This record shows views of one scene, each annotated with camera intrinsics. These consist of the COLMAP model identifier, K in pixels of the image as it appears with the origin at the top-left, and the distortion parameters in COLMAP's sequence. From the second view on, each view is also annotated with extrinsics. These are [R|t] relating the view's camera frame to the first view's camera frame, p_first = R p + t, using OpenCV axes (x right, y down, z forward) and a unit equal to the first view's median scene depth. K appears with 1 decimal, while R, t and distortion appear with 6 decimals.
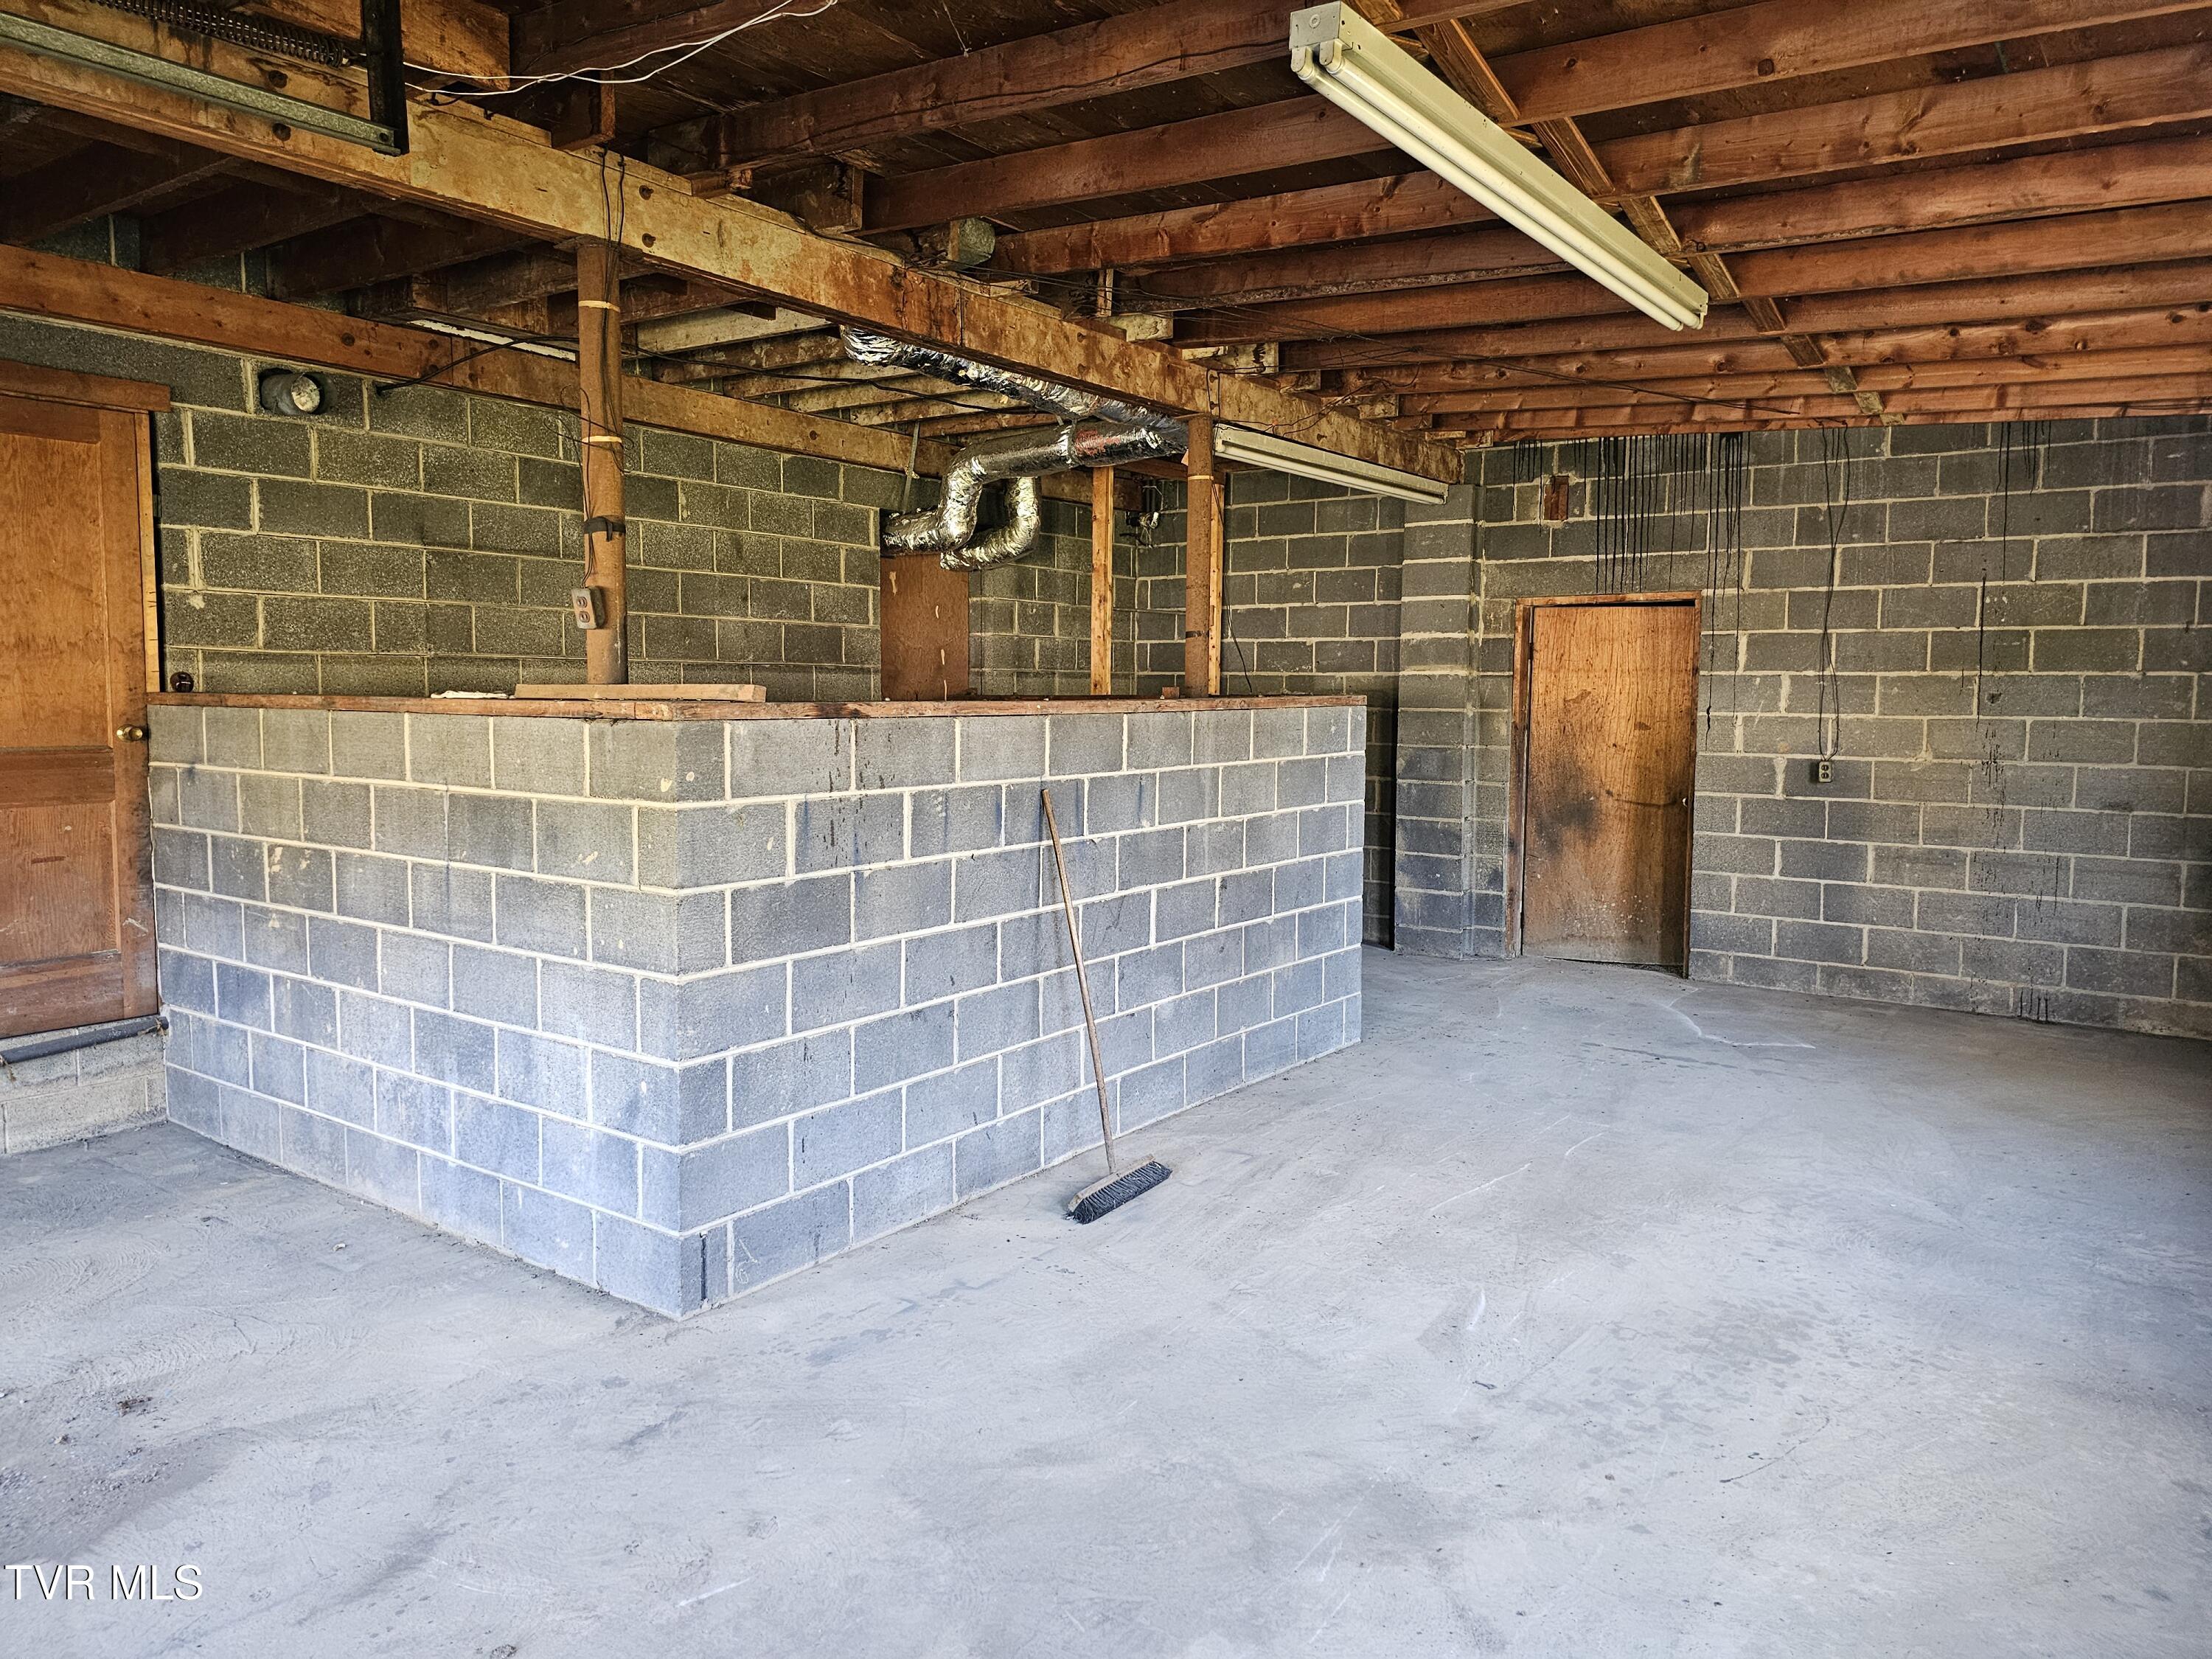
lens RADIAL K [[1485.7, 0, 1088.4], [0, 1485.7, 797.9], [0, 0, 1]] dist [0.064470, -0.052776]
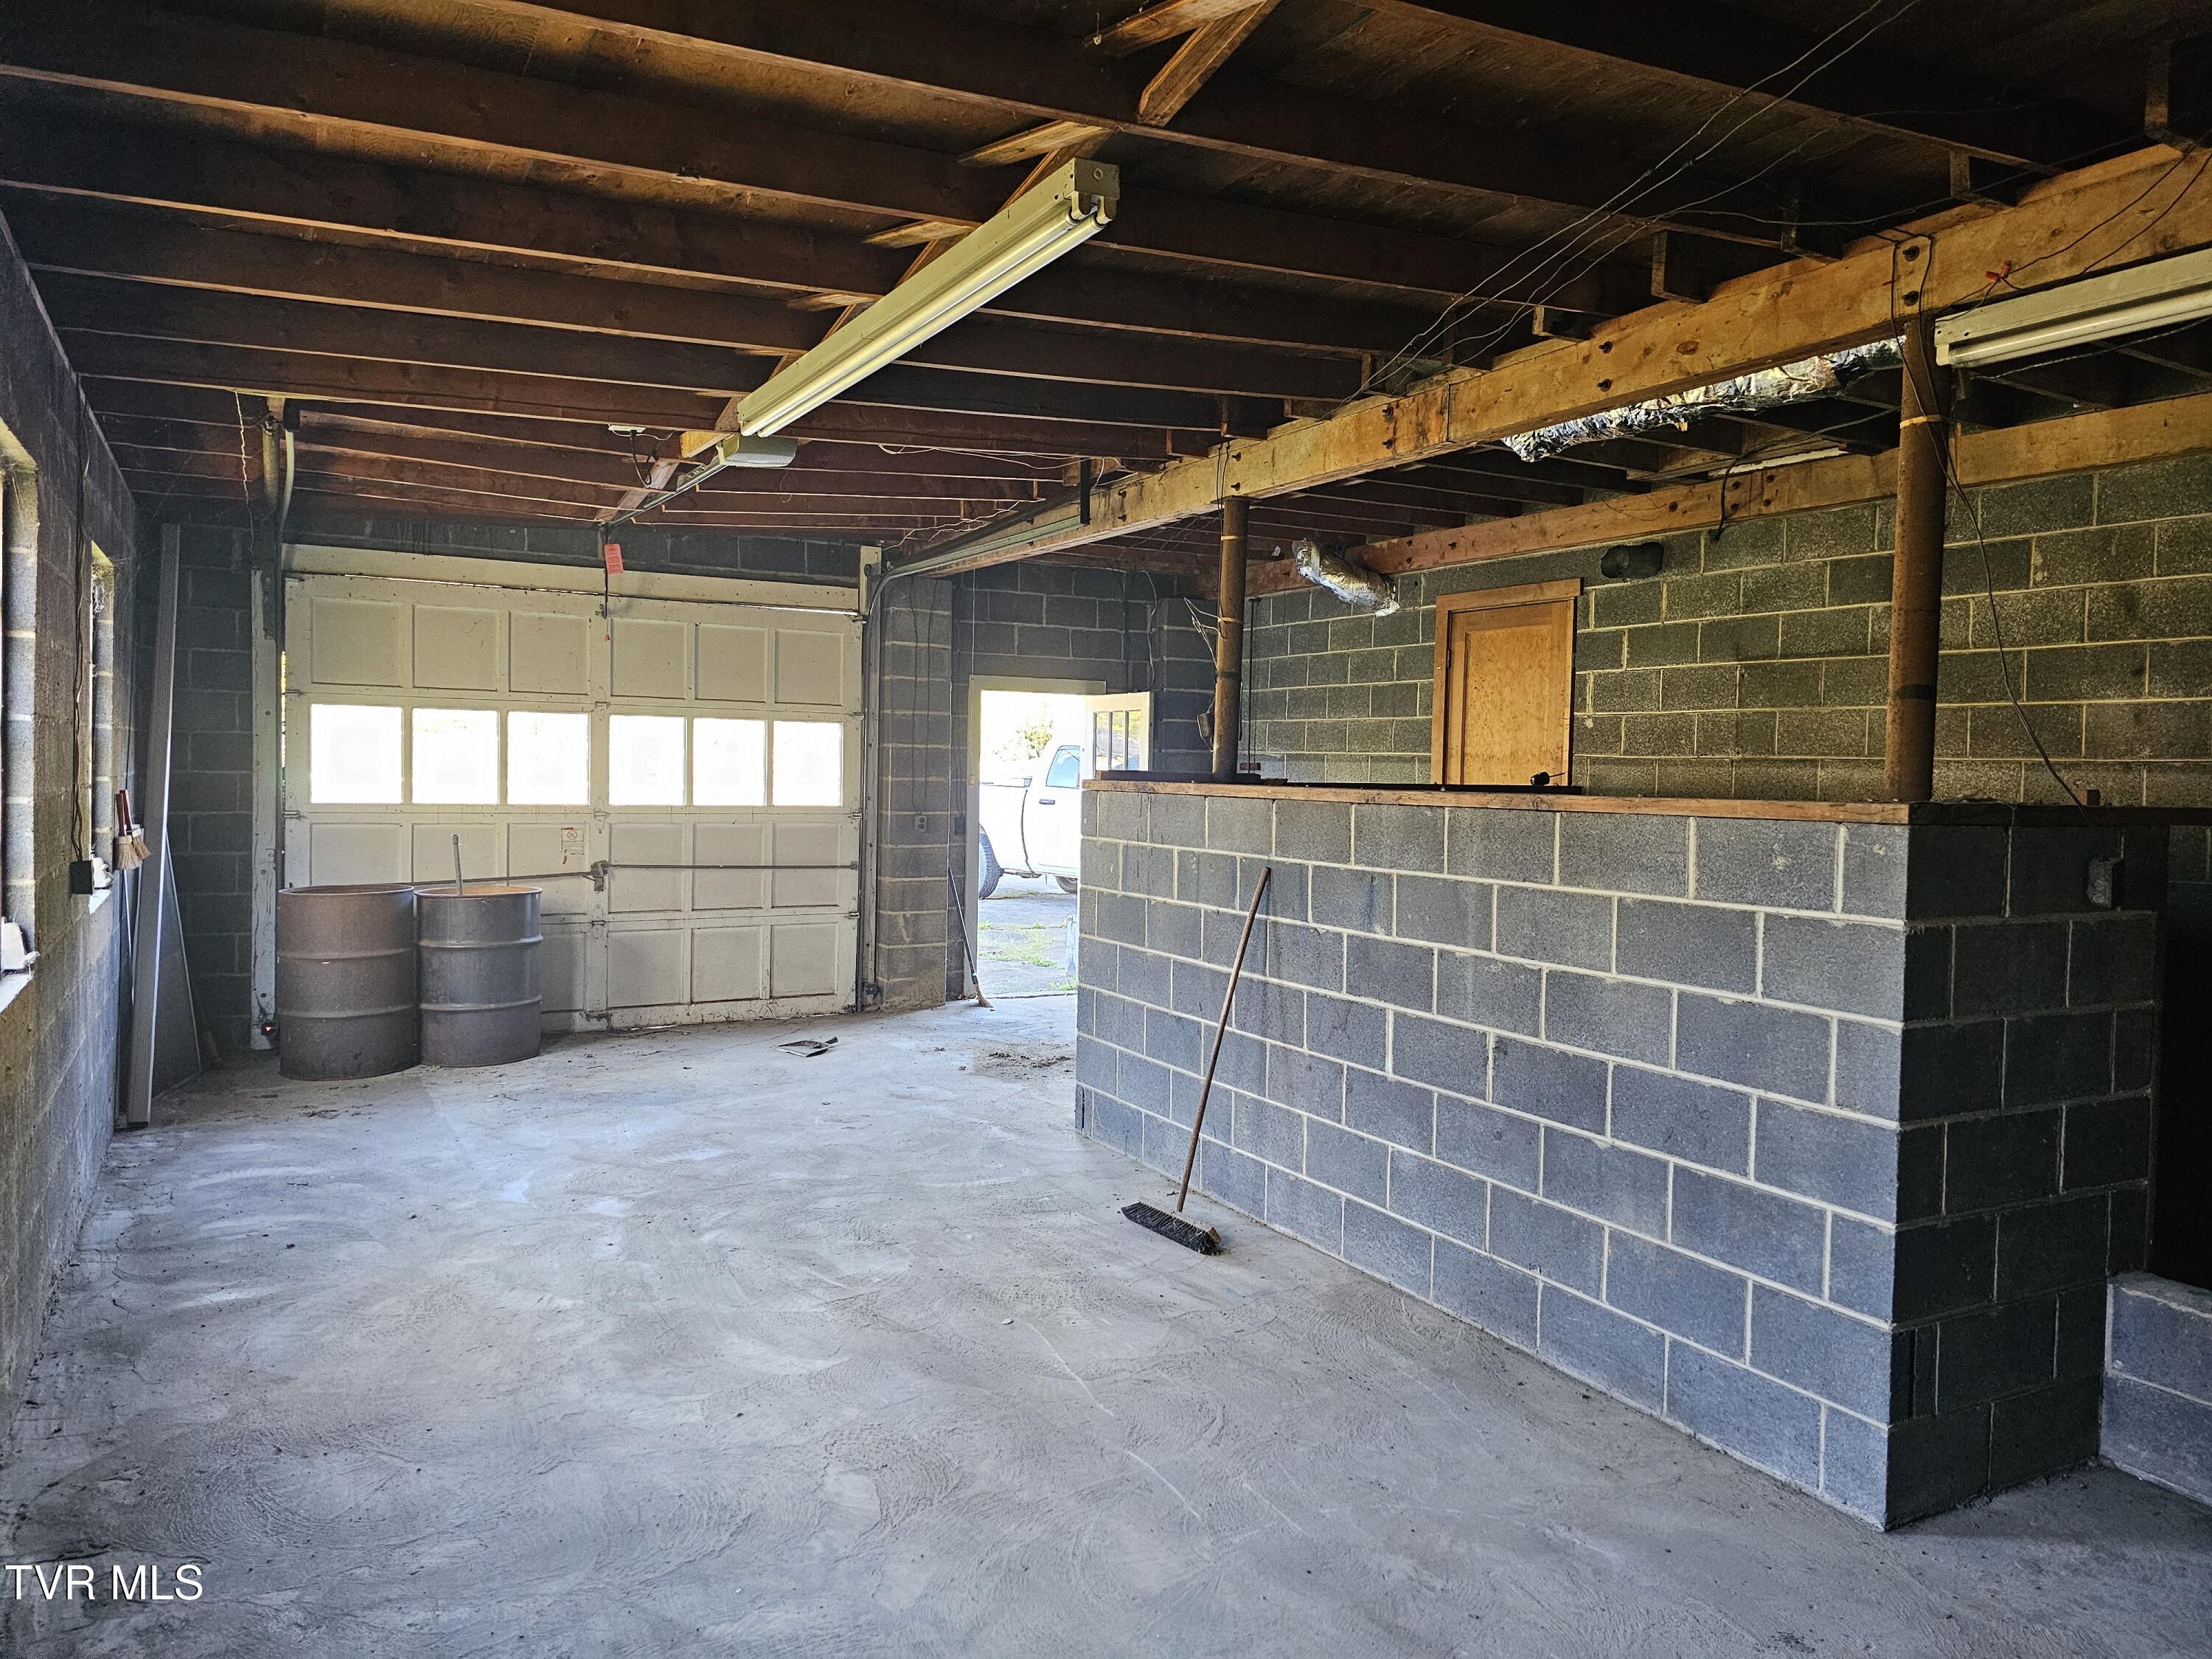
lens RADIAL K [[1485.7, 0, 1086.7], [0, 1485.7, 807.5], [0, 0, 1]] dist [0.064470, -0.052776]
pose [[-0.421332, 0.012362, -0.906822, 0.999833], [-0.090625, 0.994328, 0.055661, -0.096839], [0.902367, 0.105633, -0.417822, 1.312552]]
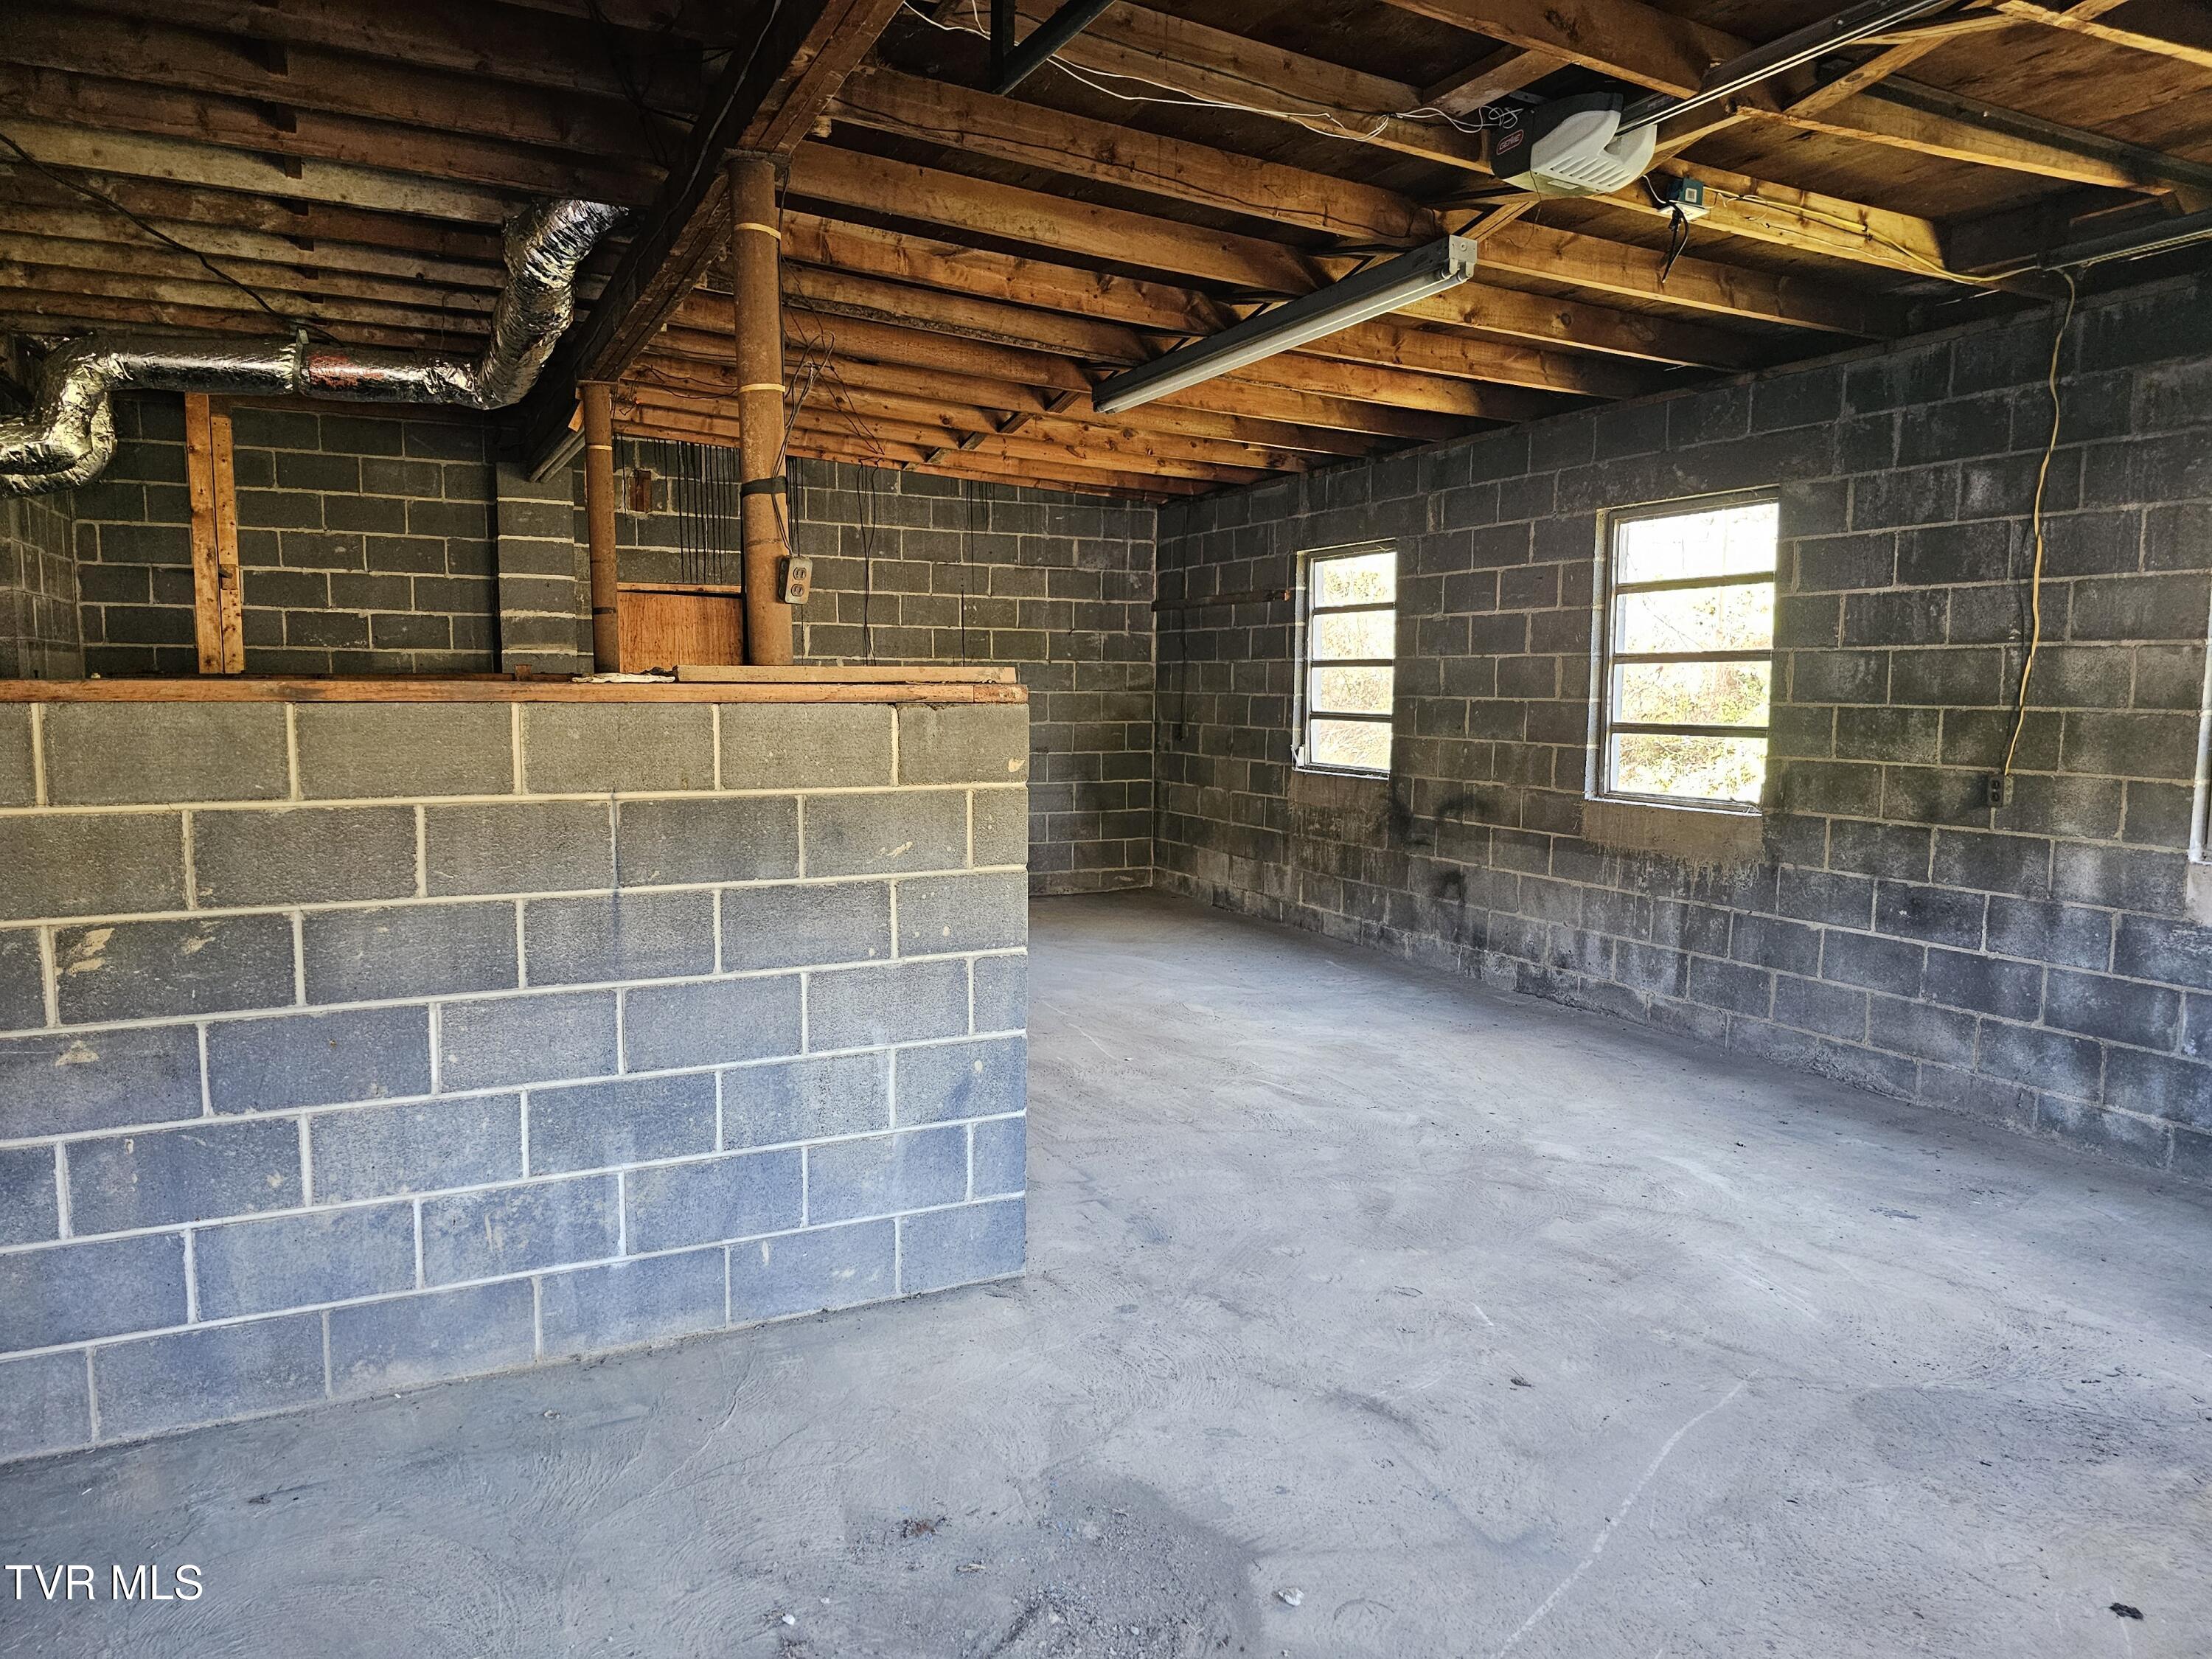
lens RADIAL K [[1485.7, 0, 1101.1], [0, 1485.7, 833.3], [0, 0, 1]] dist [0.064470, -0.052776]
pose [[0.474840, -0.096131, 0.874806, -0.875312], [0.062985, 0.995180, 0.075170, -0.026482], [-0.877815, 0.019406, 0.478606, 0.346408]]
